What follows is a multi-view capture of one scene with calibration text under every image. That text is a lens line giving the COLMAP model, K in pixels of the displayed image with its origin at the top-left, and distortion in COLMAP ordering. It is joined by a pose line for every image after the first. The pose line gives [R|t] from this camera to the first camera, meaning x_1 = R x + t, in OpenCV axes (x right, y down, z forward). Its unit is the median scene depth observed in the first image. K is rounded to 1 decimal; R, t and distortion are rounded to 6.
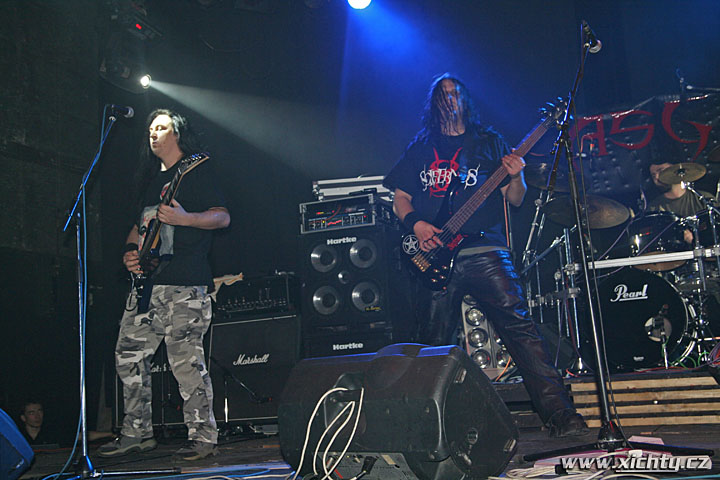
lens RADIAL K [[884.1, 0, 359.6], [0, 884.1, 247.8], [0, 0, 1]] dist [0.011122, 0.007246]
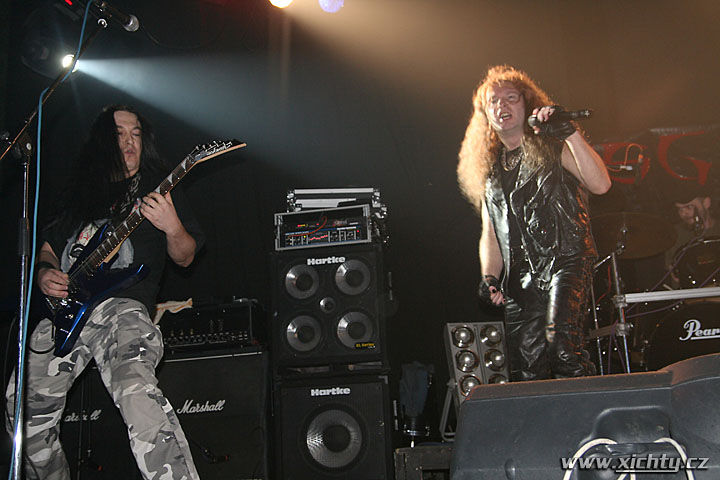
lens RADIAL K [[805.7, 0, 360.2], [0, 805.7, 249.5], [0, 0, 1]] dist [0.012601, 0.016922]
pose [[0.984872, 0.051518, 0.165450, -0.111771], [-0.037495, 0.995521, -0.086791, 0.044685], [-0.169180, 0.079274, 0.982392, 0.261081]]
